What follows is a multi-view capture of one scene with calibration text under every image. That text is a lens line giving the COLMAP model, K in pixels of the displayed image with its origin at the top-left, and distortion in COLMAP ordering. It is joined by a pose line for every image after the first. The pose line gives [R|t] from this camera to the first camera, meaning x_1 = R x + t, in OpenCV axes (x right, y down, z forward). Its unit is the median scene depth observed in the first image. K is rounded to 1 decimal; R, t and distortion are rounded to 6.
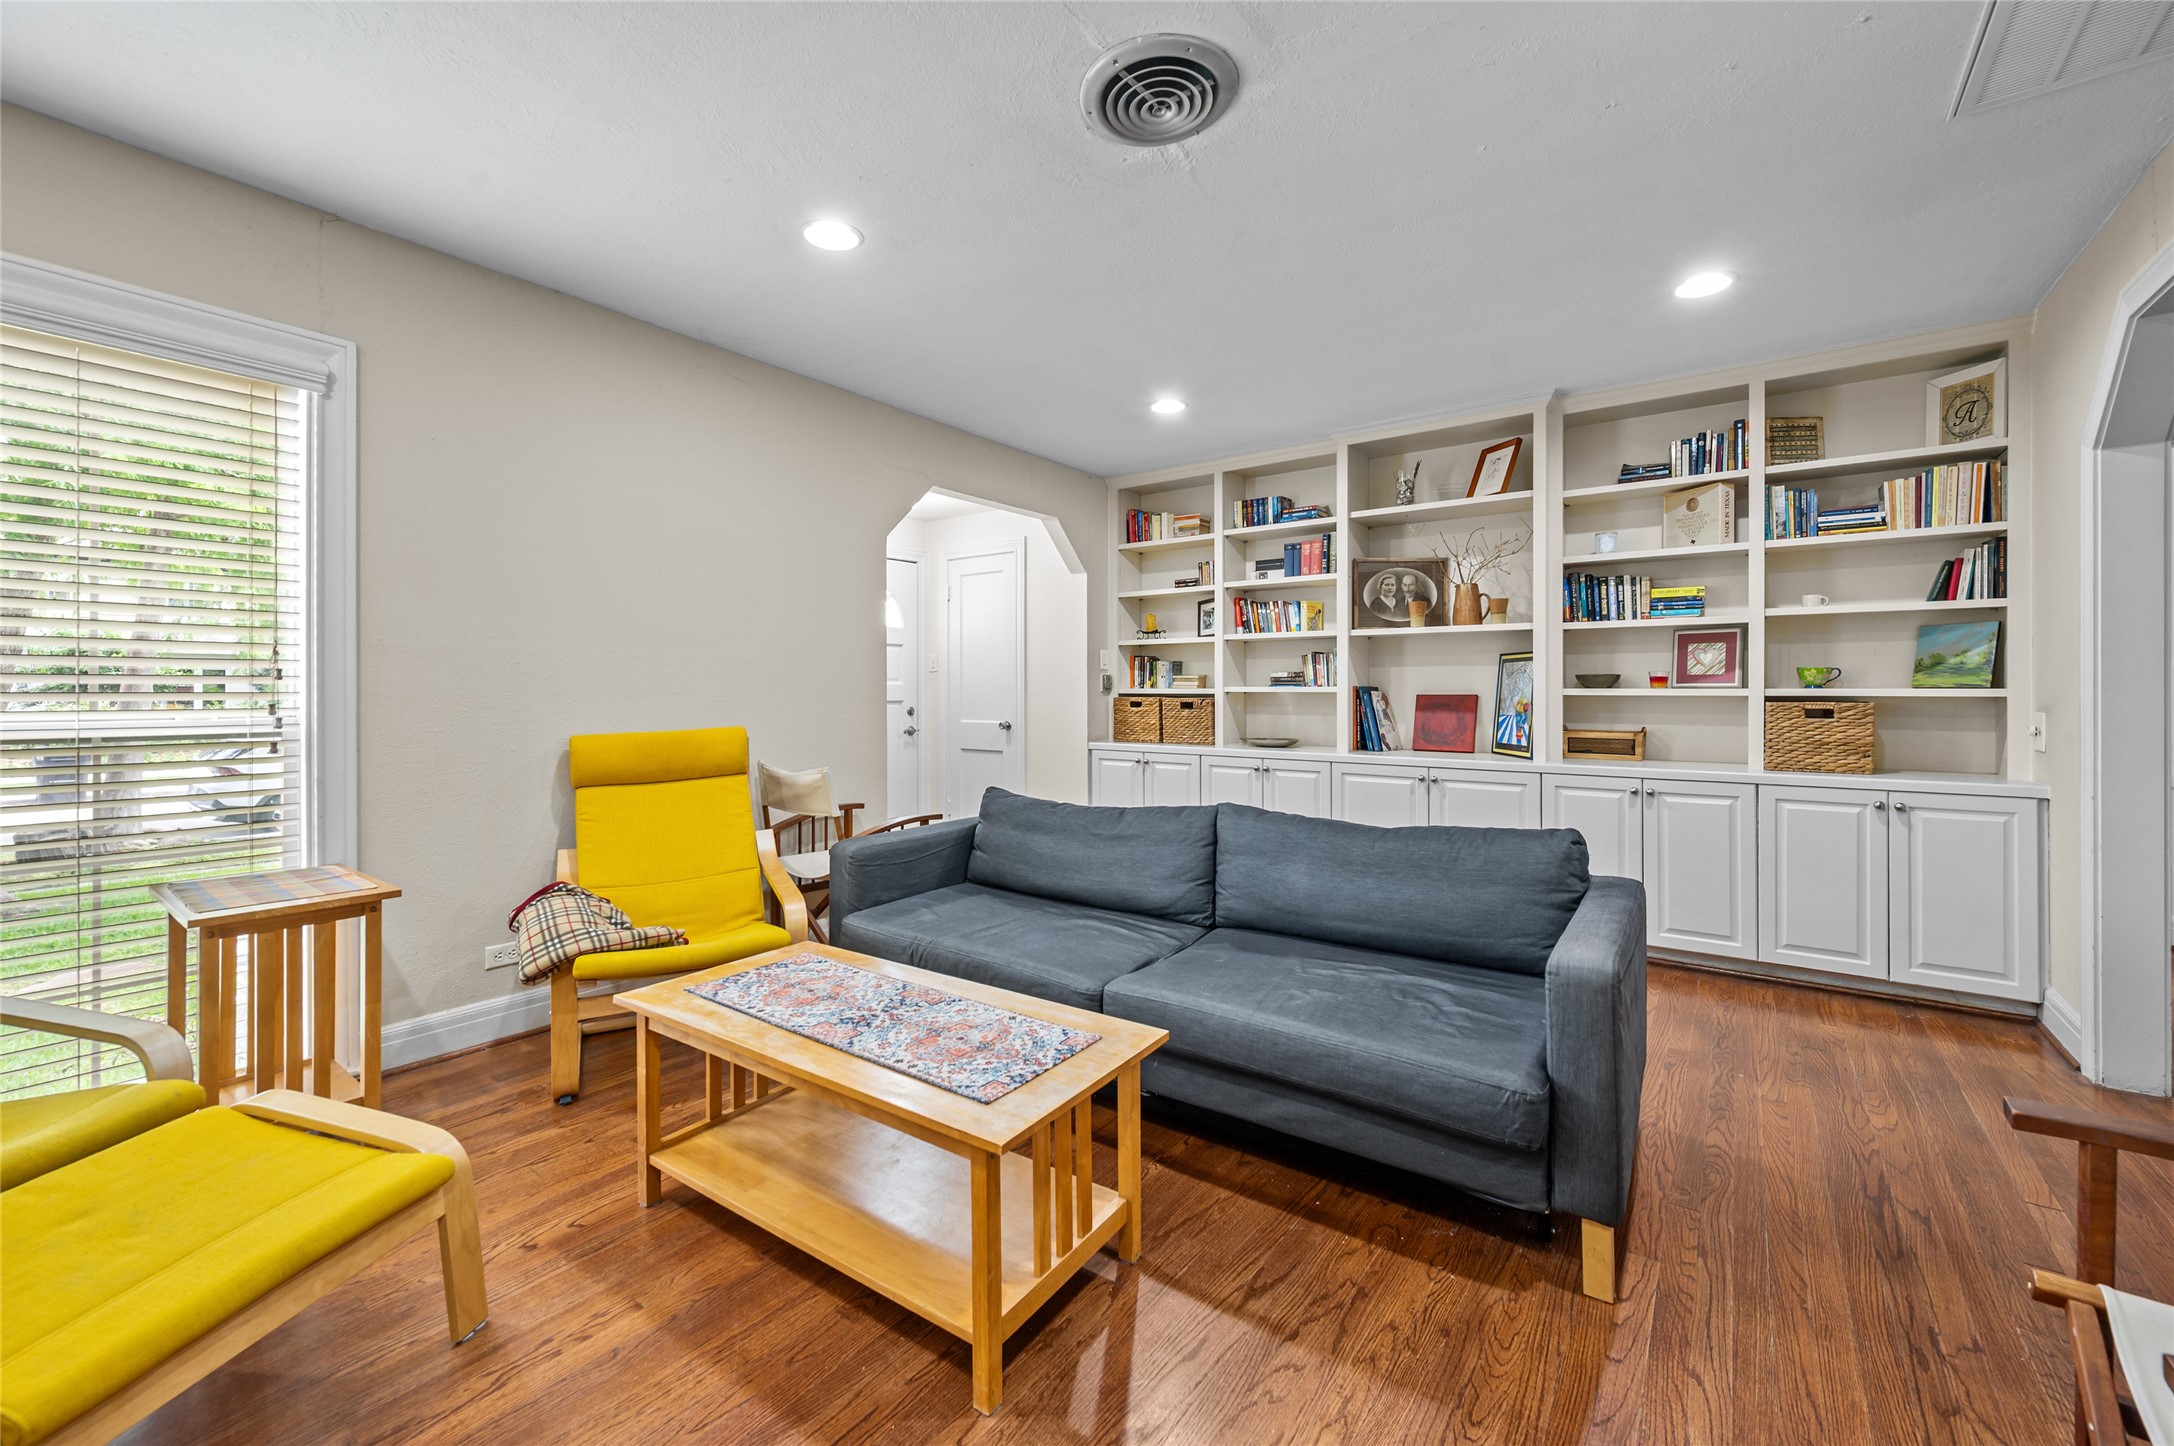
lens RADIAL K [[875.5, 0, 1086.4], [0, 875.5, 691.9], [0, 0, 1]] dist [0.000102, 0.000814]
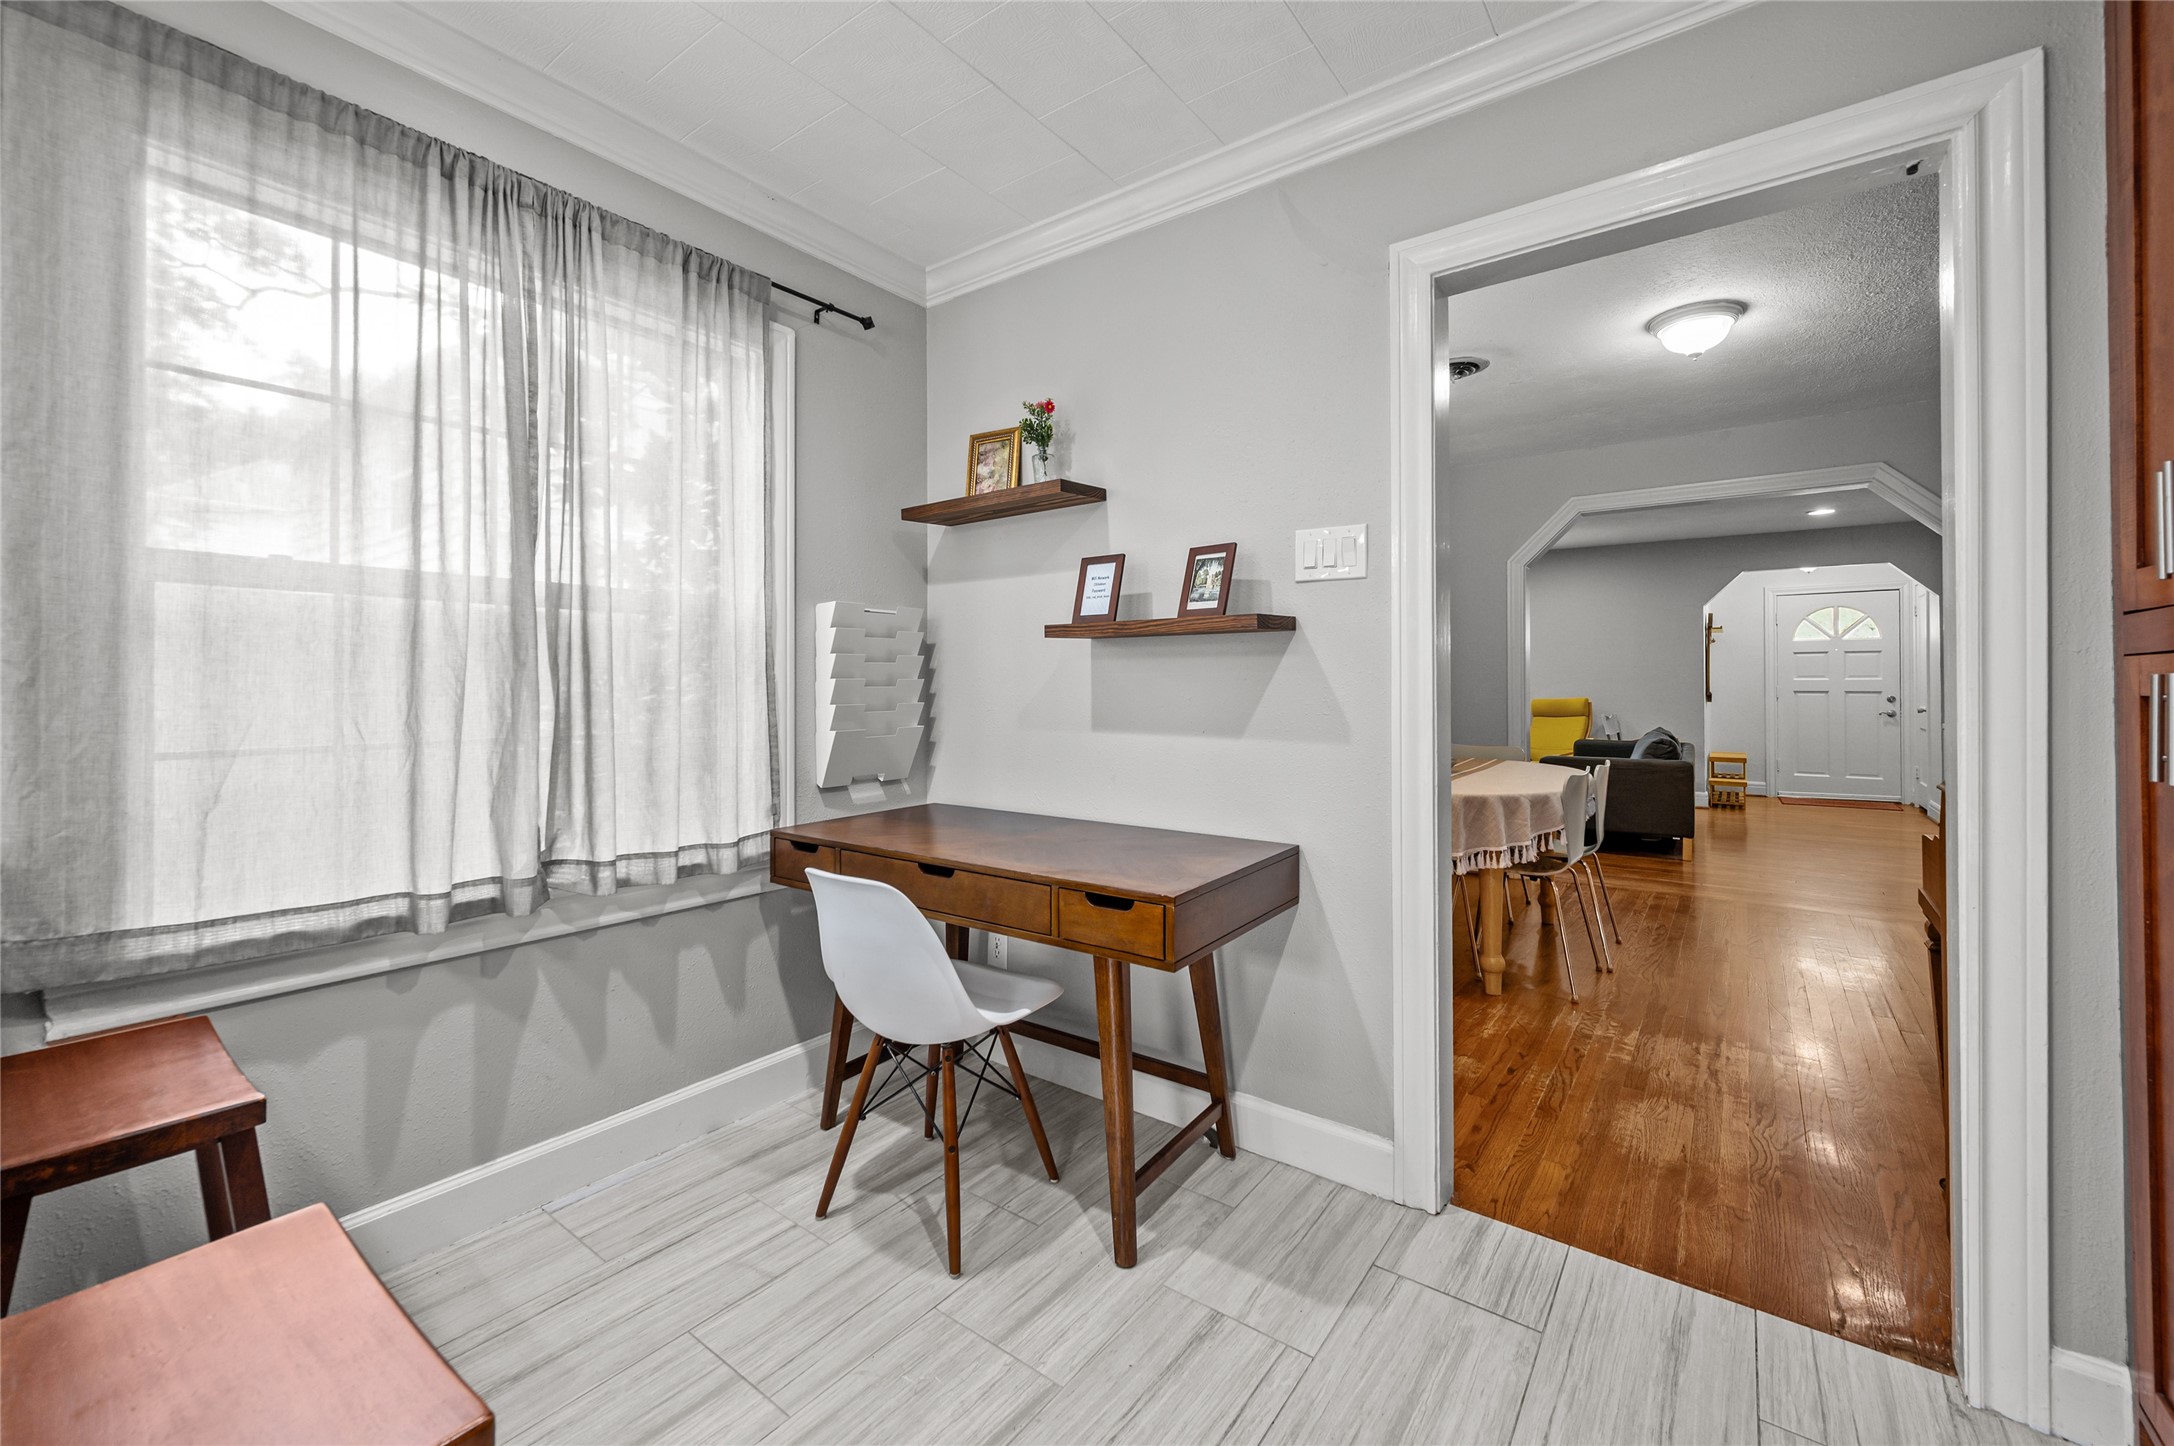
lens RADIAL K [[877.9, 0, 1084.5], [0, 877.9, 677.1], [0, 0, 1]] dist [-0.001411, 0.000072]
pose [[0.000170, -0.006681, -0.999978, 3.545623], [-0.001782, 0.999976, -0.006681, -0.004644], [0.999998, 0.001783, 0.000158, -0.797161]]
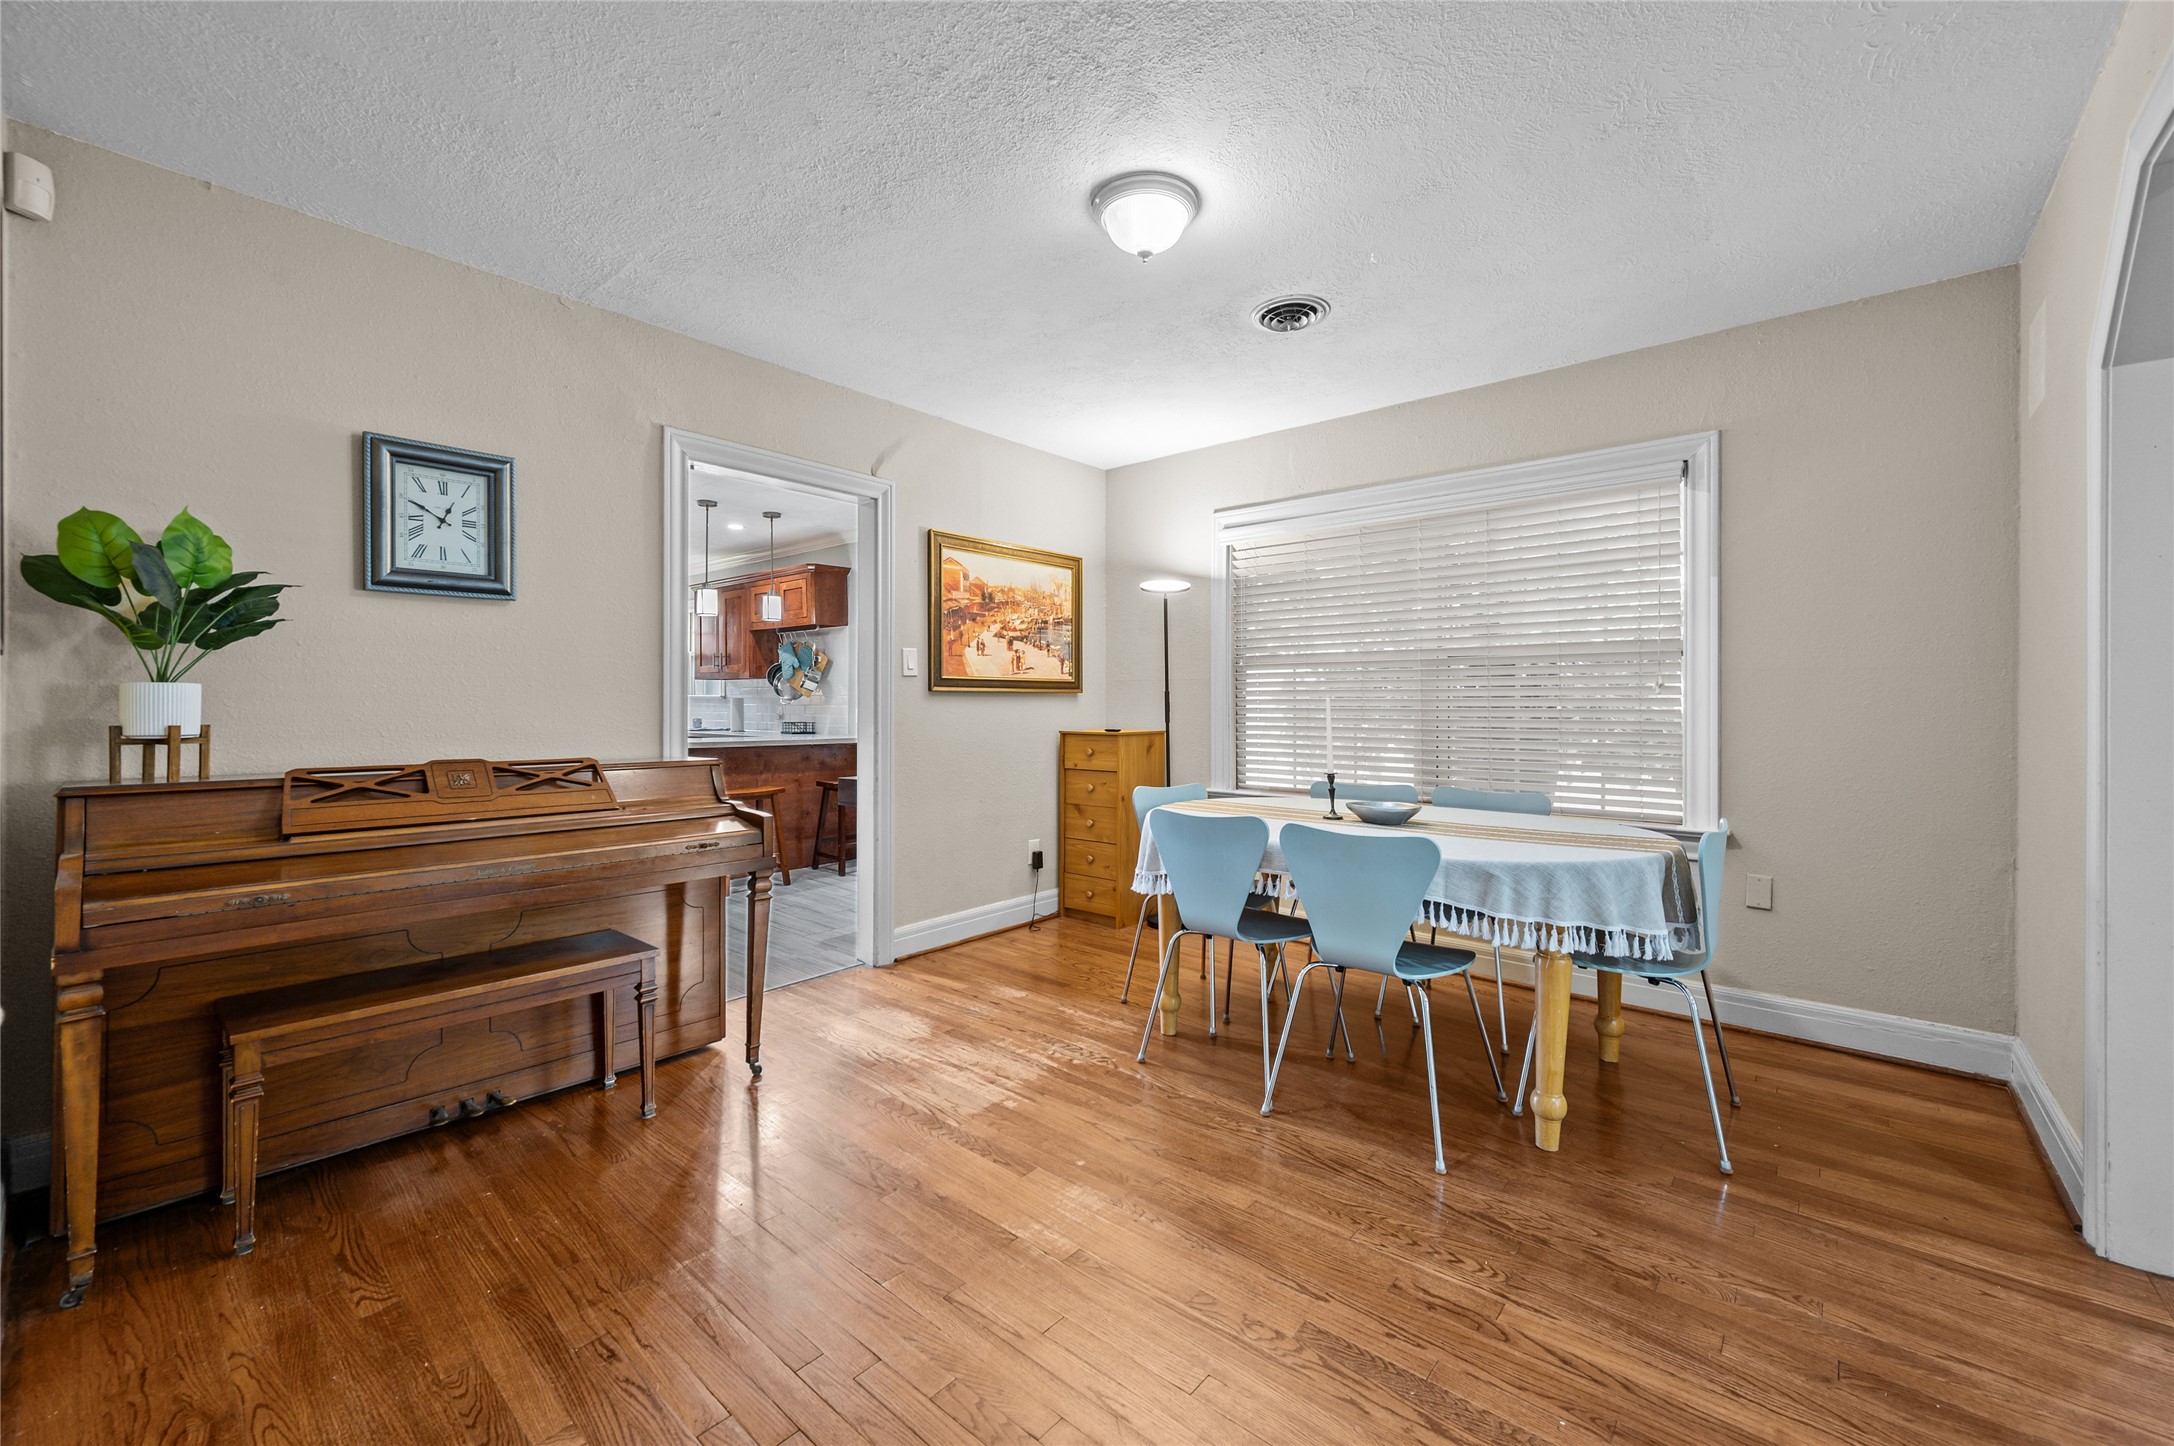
lens RADIAL K [[871.0, 0, 1086.2], [0, 871.0, 704.5], [0, 0, 1]] dist [0.001404, 0.000139]
pose [[-0.997450, 0.002128, 0.071331, 1.952547], [0.002441, 0.999988, 0.004302, -0.010094], [-0.071321, 0.004465, -0.997443, 1.480074]]
